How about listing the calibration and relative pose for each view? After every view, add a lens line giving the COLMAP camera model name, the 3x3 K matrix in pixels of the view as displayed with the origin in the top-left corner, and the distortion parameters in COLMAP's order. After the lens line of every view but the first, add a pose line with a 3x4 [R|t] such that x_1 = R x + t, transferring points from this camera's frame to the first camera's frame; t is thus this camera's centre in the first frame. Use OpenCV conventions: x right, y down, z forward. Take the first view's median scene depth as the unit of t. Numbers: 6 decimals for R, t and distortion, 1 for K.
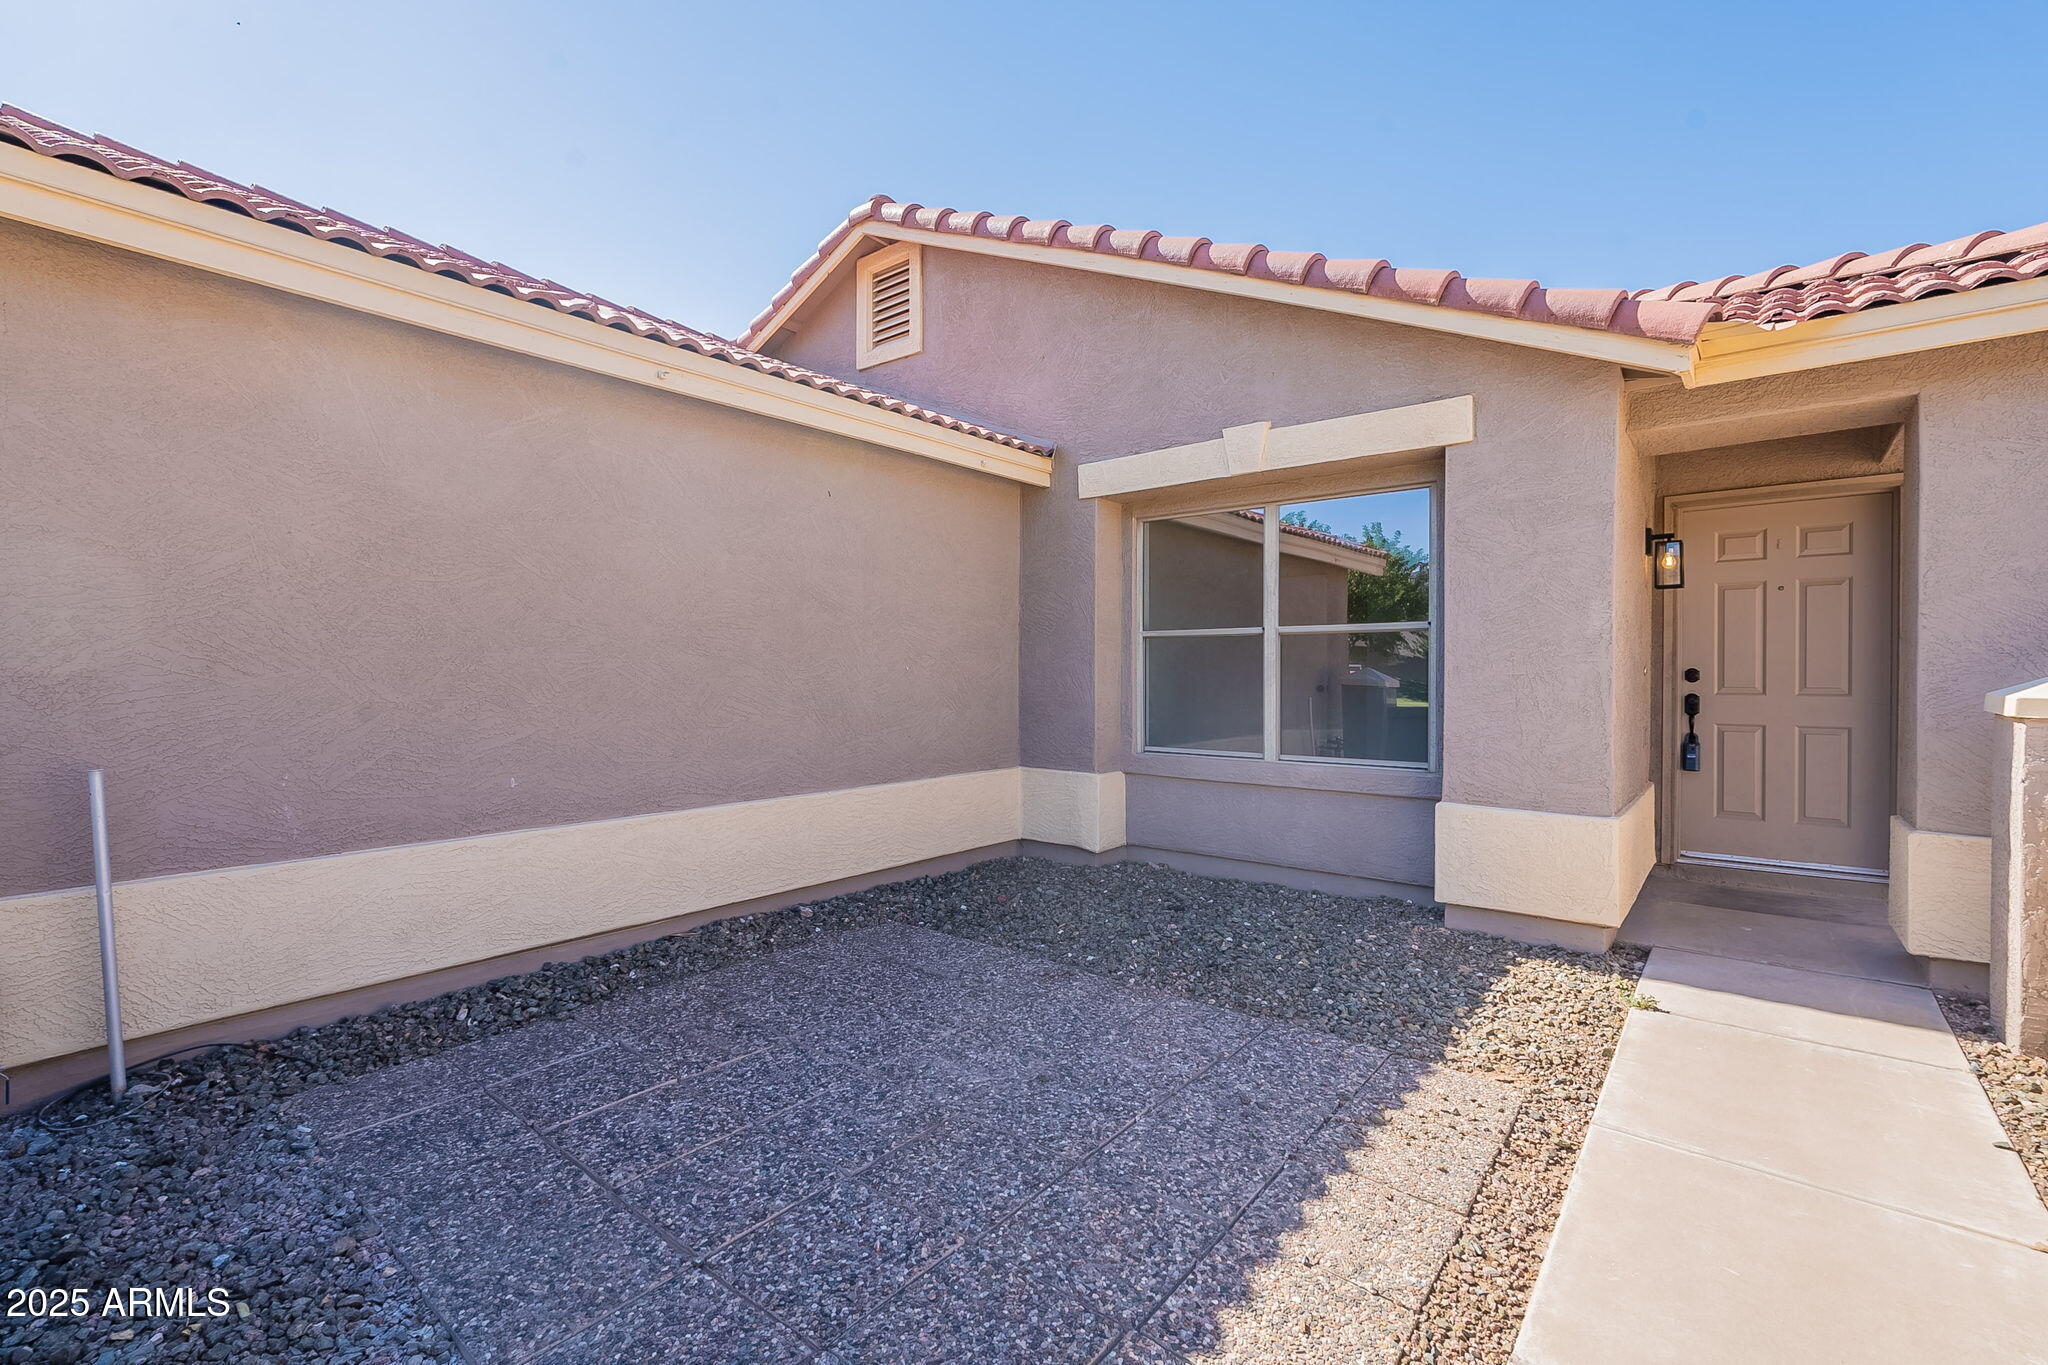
lens RADIAL K [[896.0, 0, 1024.0], [0, 896.0, 682.5], [0, 0, 1]] dist [-0.004969, 0.000550]
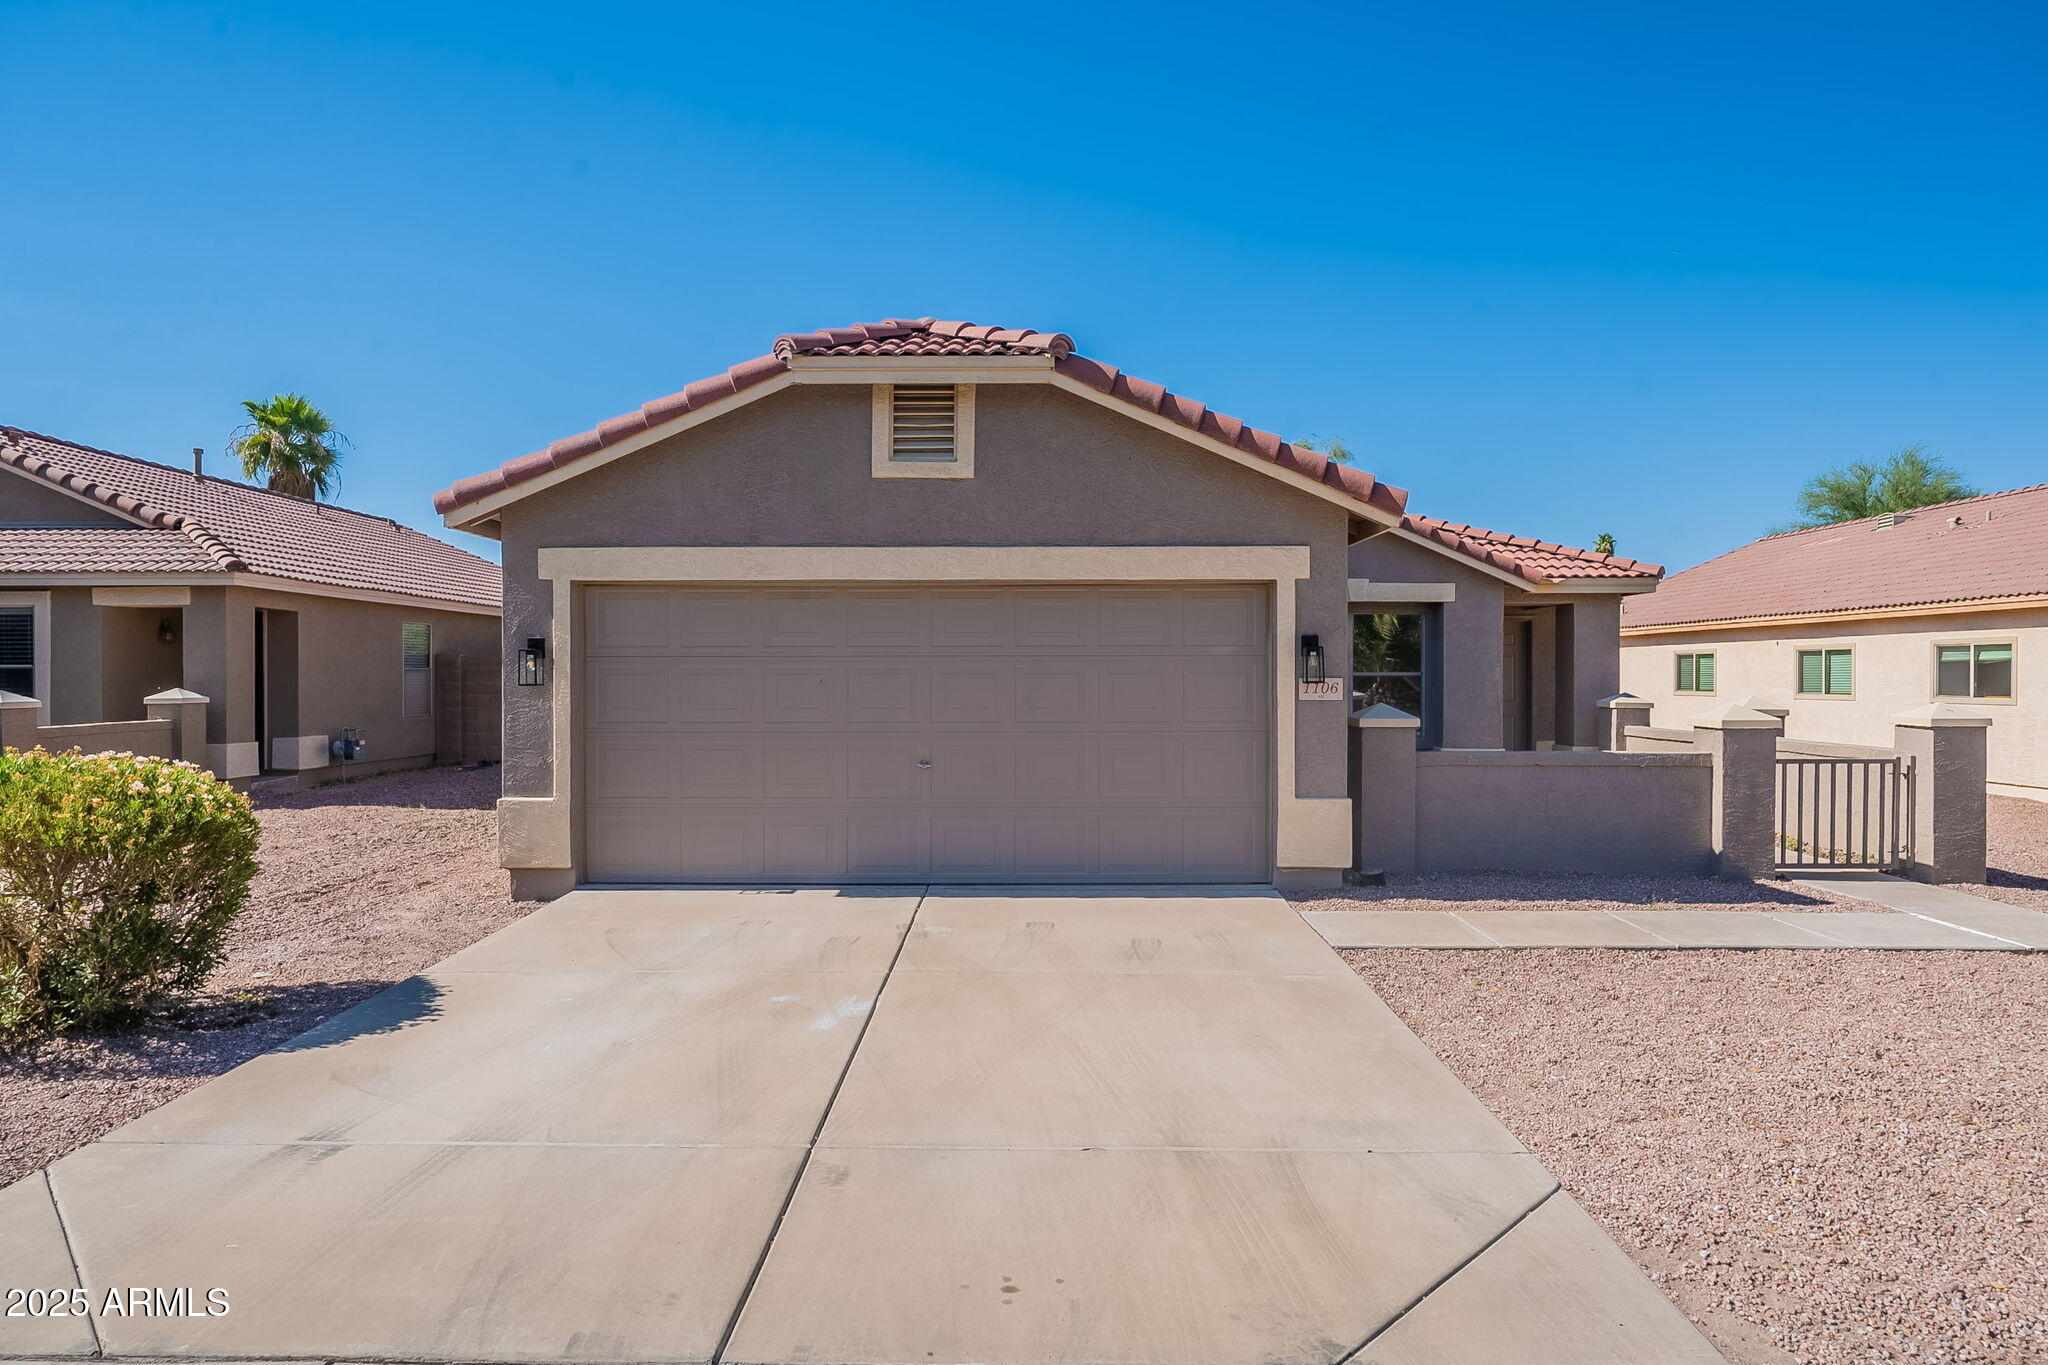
lens RADIAL K [[1191.0, 0, 1033.5], [0, 1191.0, 671.2], [0, 0, 1]] dist [0.004066, 0.000227]
pose [[0.782260, 0.003471, 0.622942, -1.826344], [0.005524, 0.999907, -0.012508, -0.029753], [-0.622927, 0.013226, 0.782168, -0.635058]]
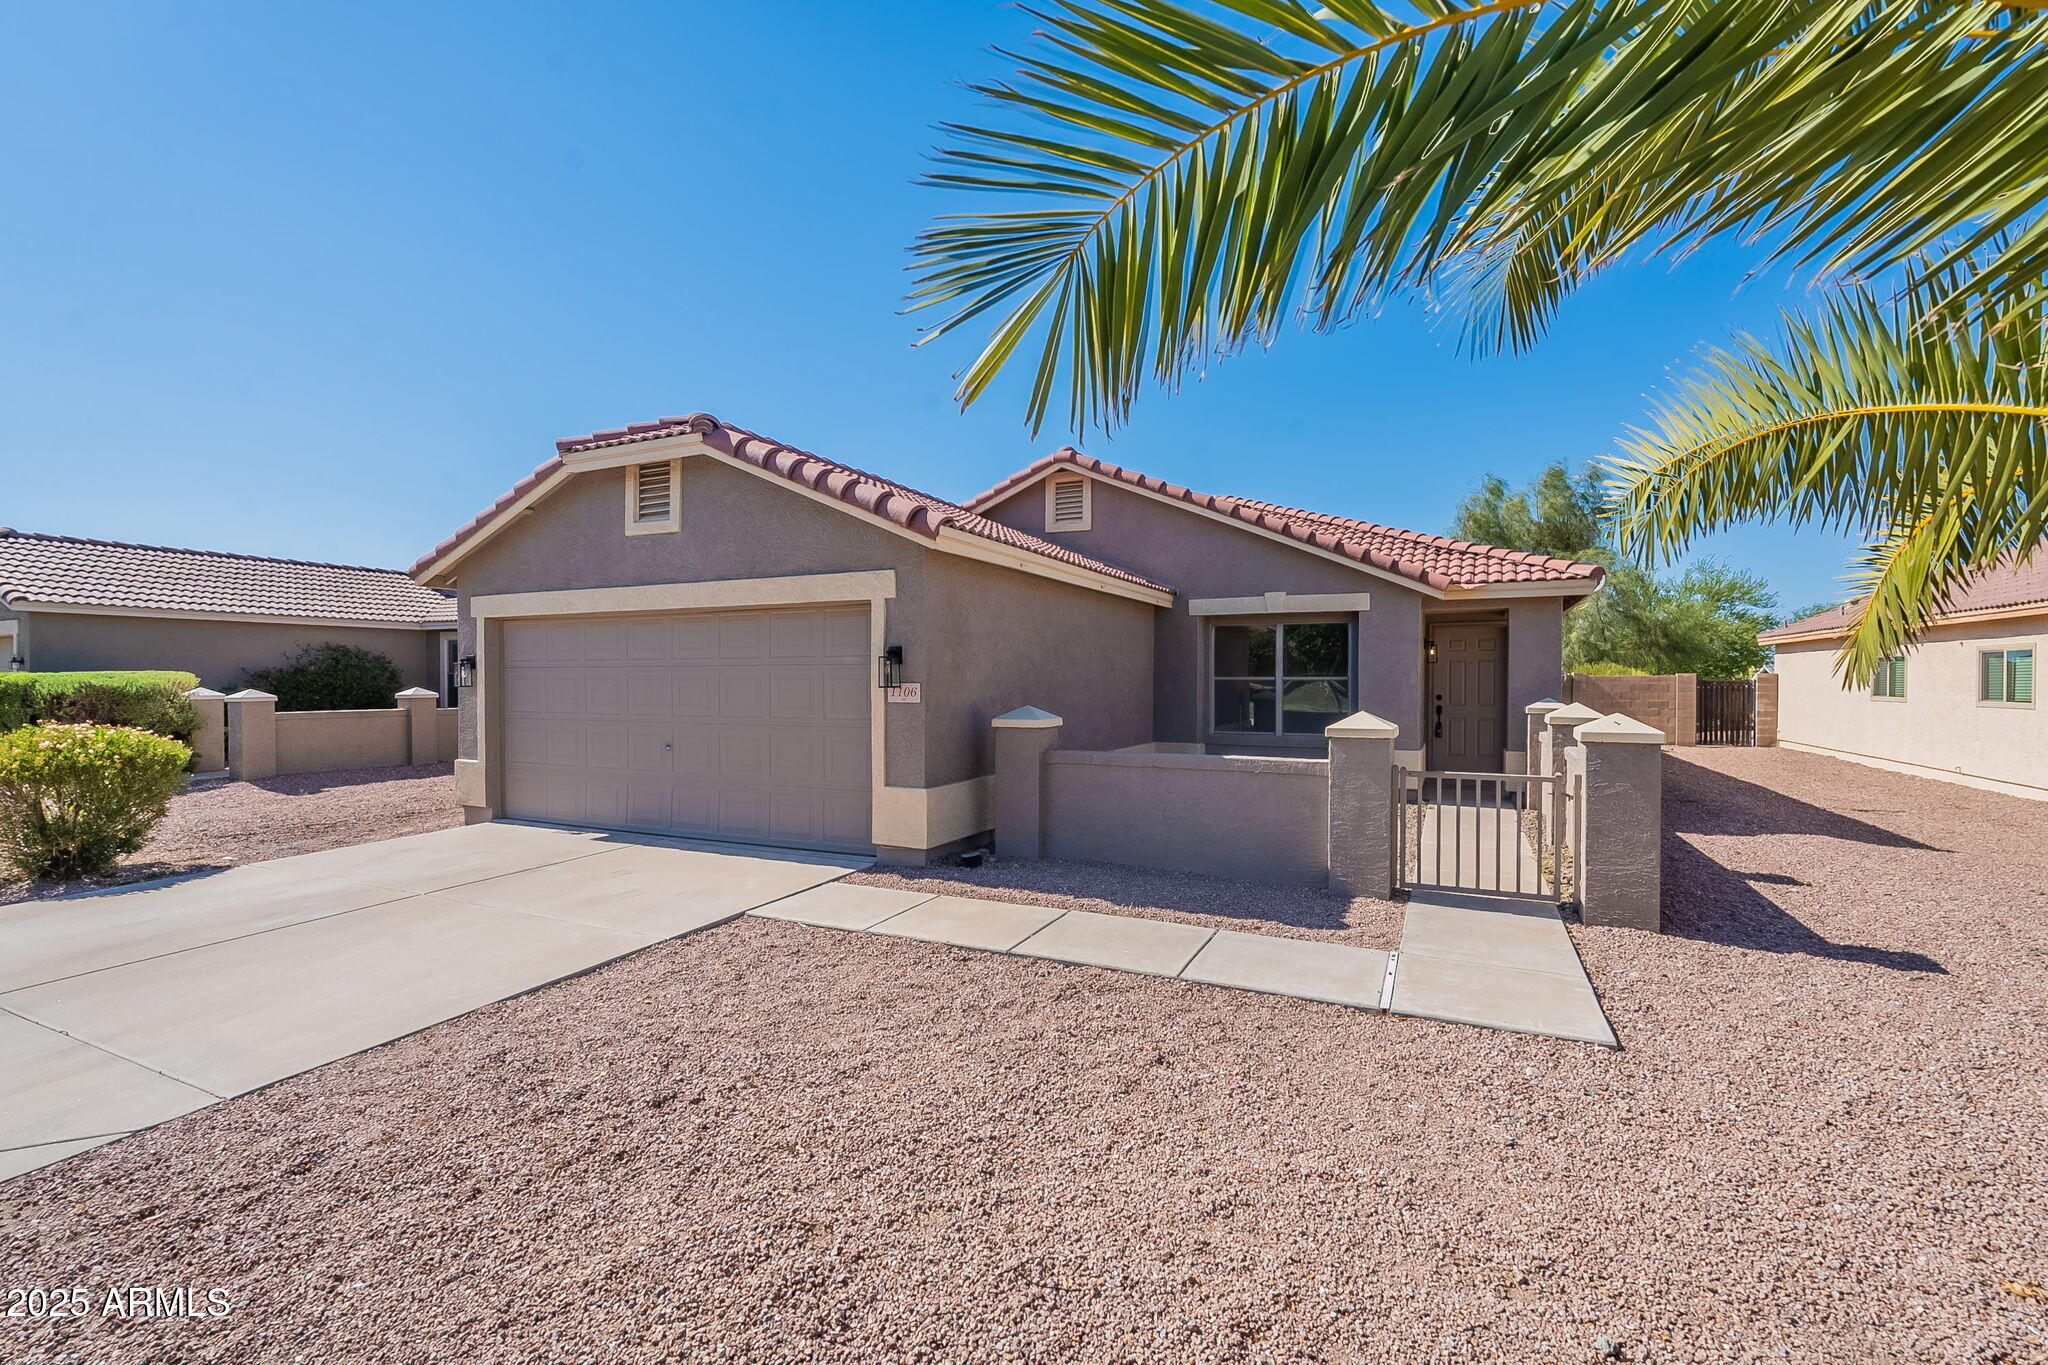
lens RADIAL K [[896.0, 0, 1024.0], [0, 896.0, 682.5], [0, 0, 1]] dist [-0.004969, 0.000550]
pose [[0.972672, 0.000784, 0.232184, -0.807684], [0.000644, 0.999981, -0.006076, -0.031172], [-0.232184, 0.006059, 0.972653, -0.973395]]
